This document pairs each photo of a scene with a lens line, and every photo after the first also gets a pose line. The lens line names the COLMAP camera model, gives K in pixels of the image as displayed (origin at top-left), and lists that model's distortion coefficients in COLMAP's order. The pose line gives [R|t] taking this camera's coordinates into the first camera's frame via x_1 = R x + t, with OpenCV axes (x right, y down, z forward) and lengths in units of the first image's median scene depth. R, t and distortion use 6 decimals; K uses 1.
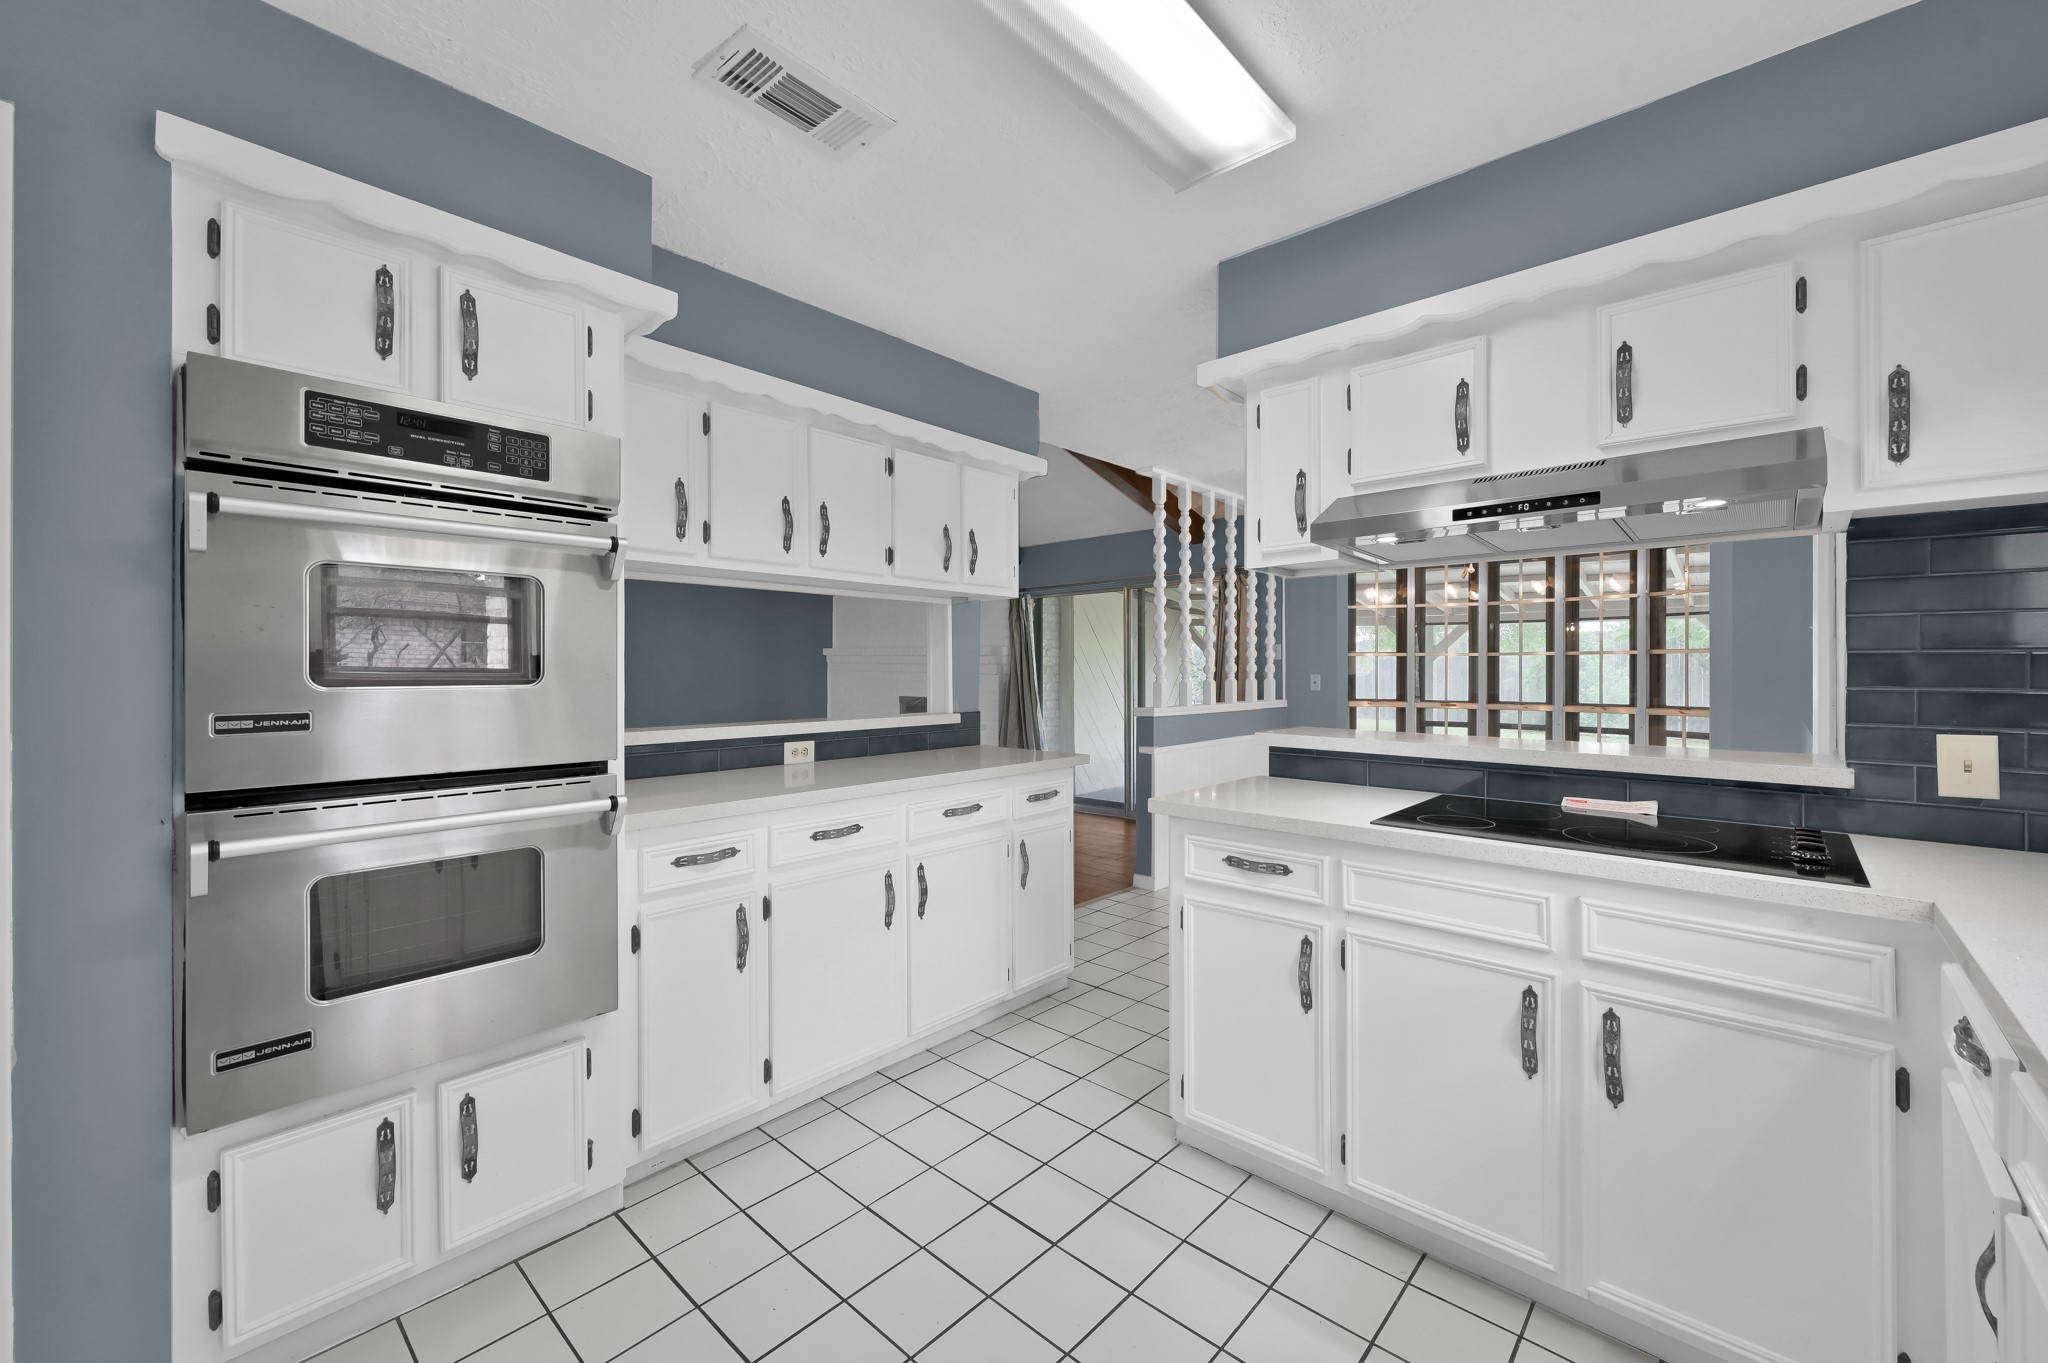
lens RADIAL K [[809.5, 0, 1017.3], [0, 809.5, 665.6], [0, 0, 1]] dist [0.003068, 0.000310]
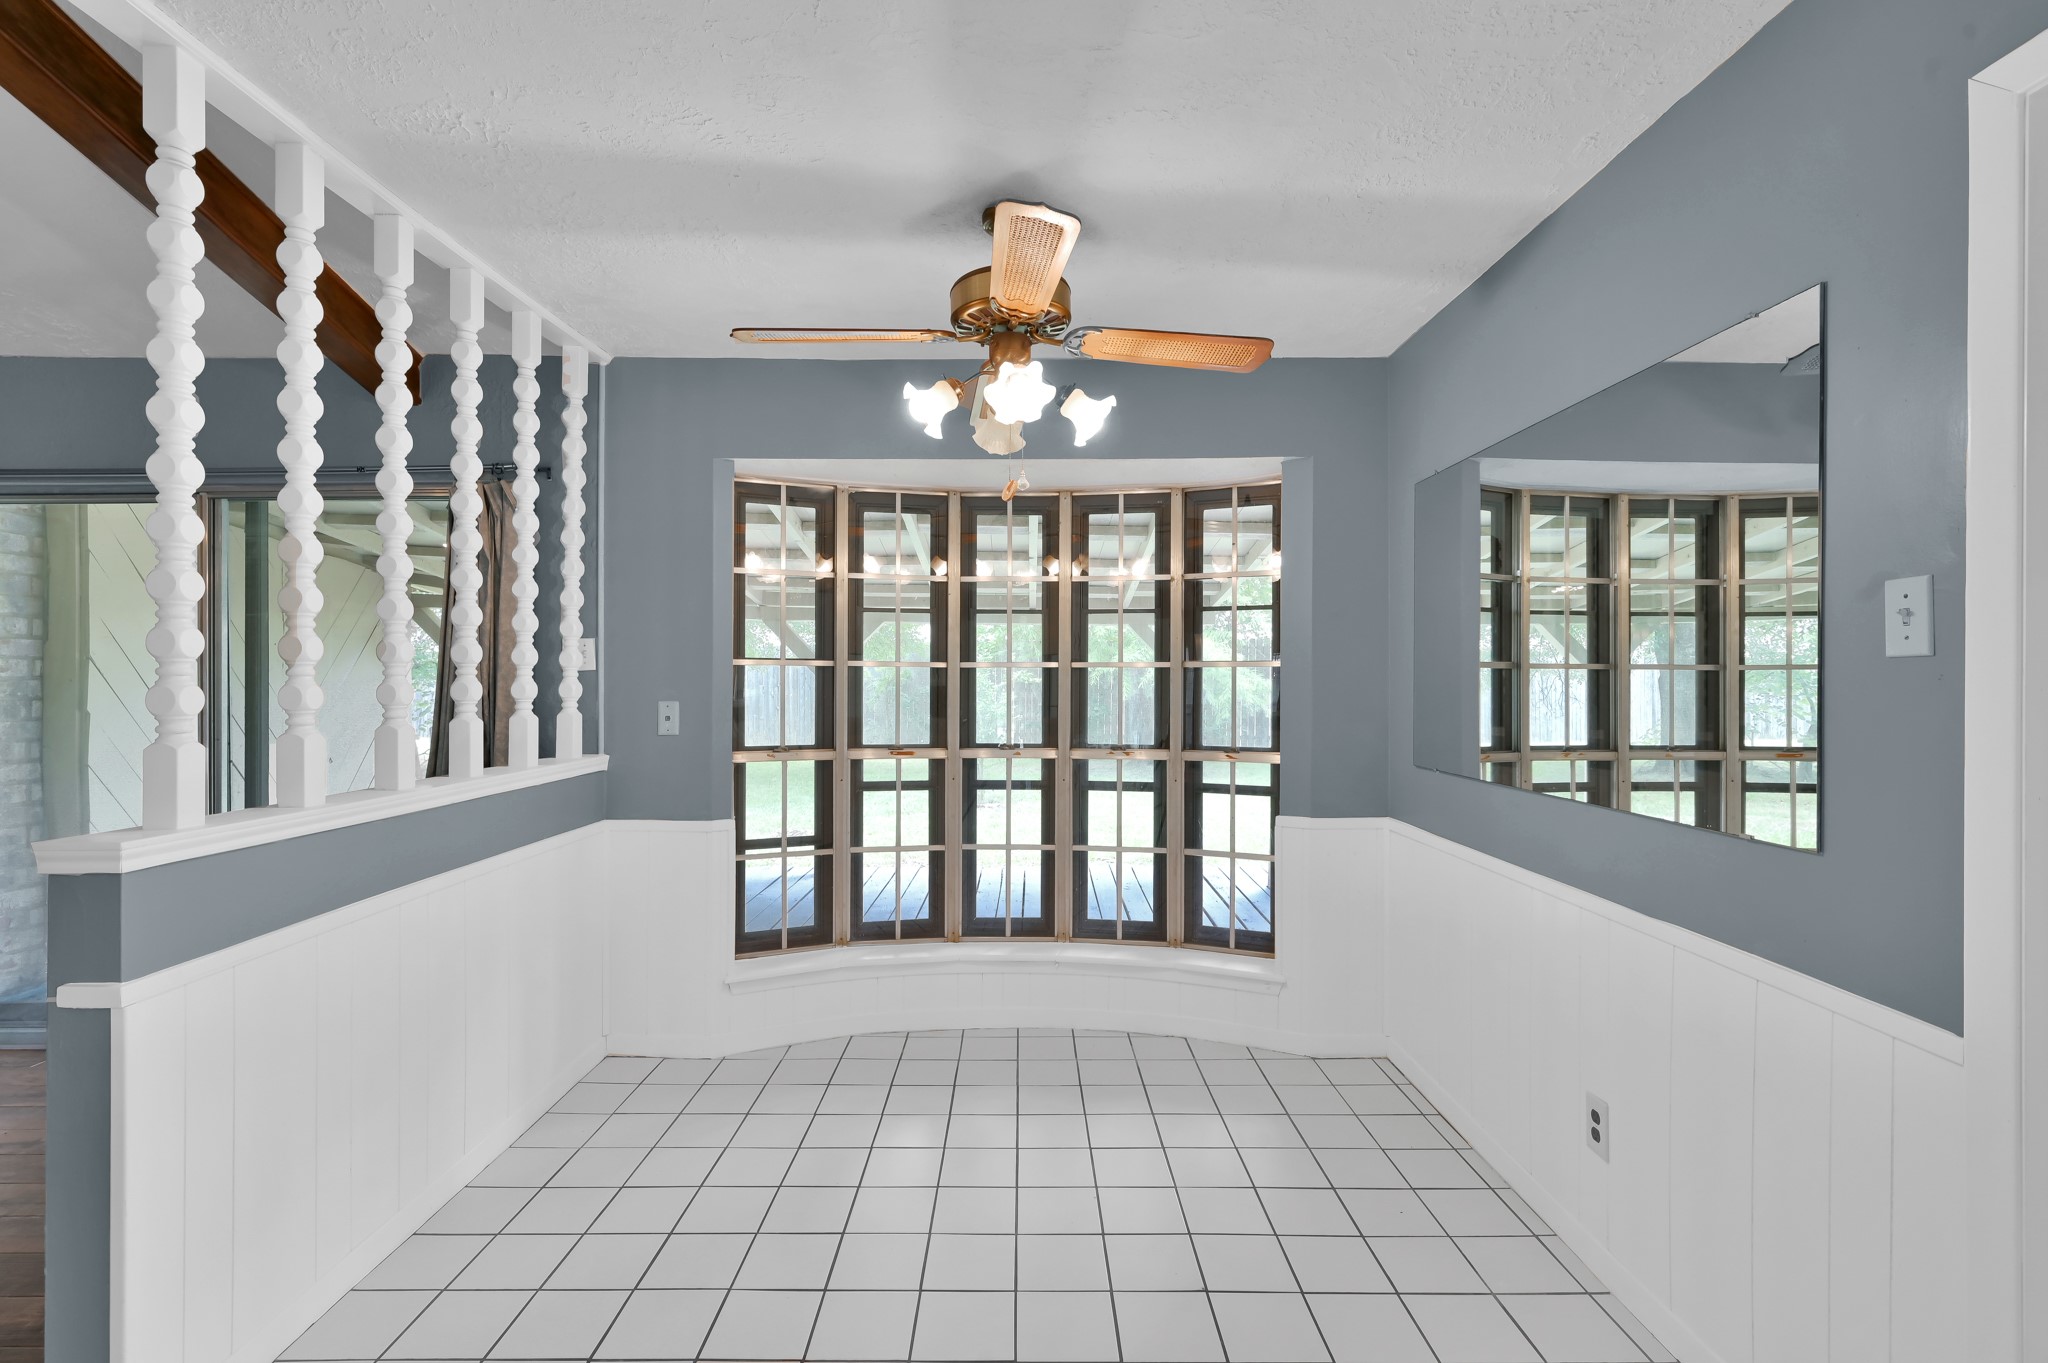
lens RADIAL K [[957.5, 0, 1037.6], [0, 957.5, 678.7], [0, 0, 1]] dist [0.000899, 0.000289]
pose [[0.729633, 0.004072, 0.683826, 0.173009], [-0.005072, 0.999987, -0.000544, -0.004904], [-0.683820, -0.003071, 0.729645, 0.544836]]
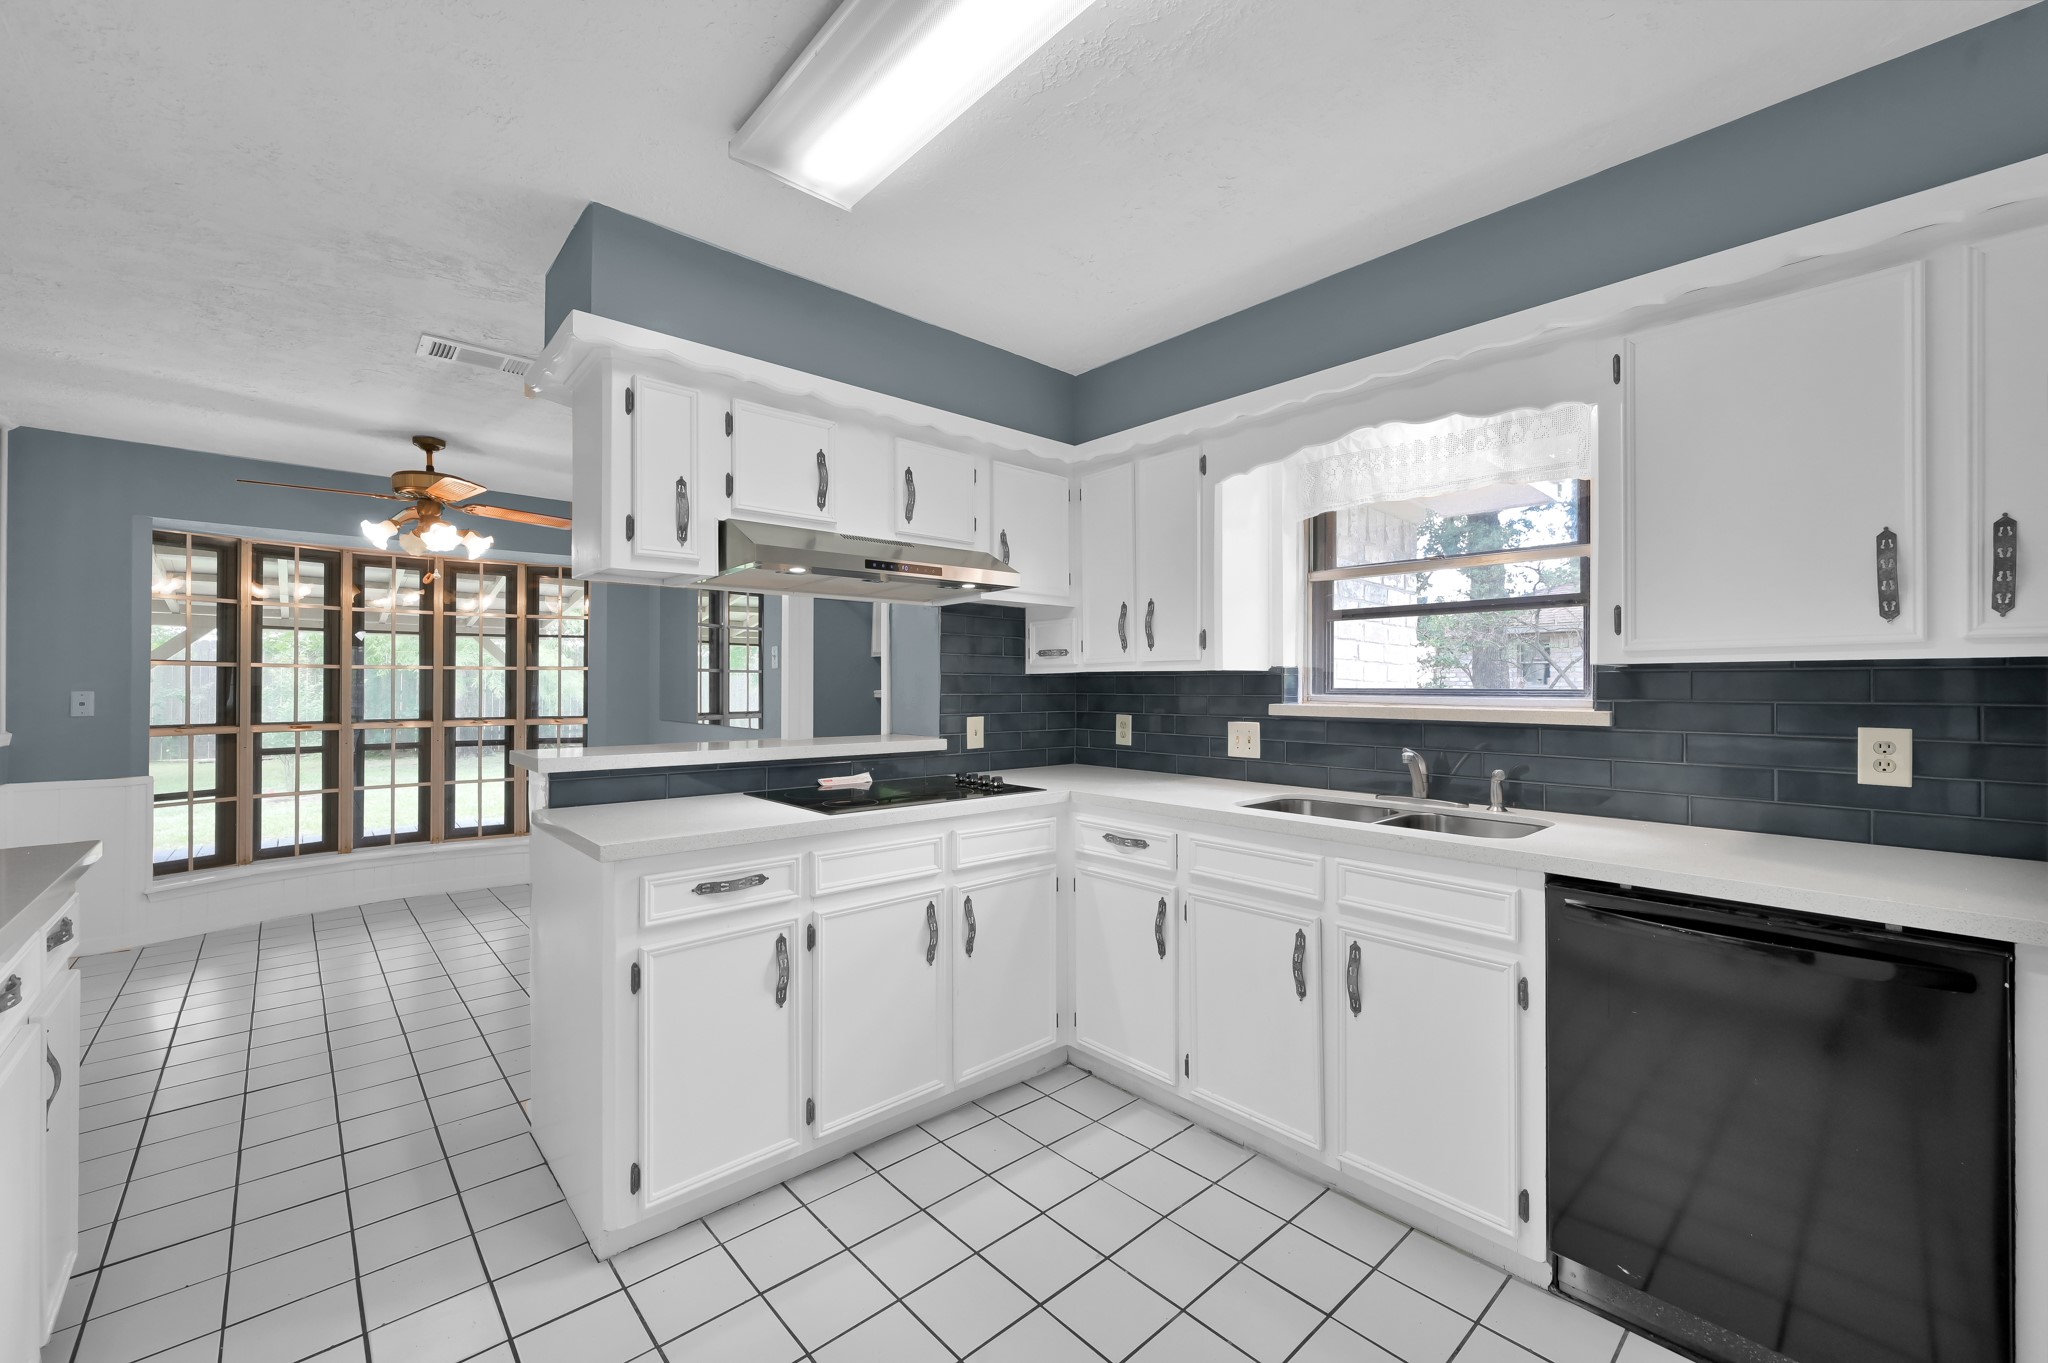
lens RADIAL K [[809.5, 0, 1017.0], [0, 809.5, 678.7], [0, 0, 1]] dist [0.003068, 0.000310]
pose [[0.106690, 0.007831, 0.994261, -0.262164], [-0.004891, 0.999961, -0.007352, 0.001992], [-0.994280, -0.004078, 0.106724, 0.228541]]
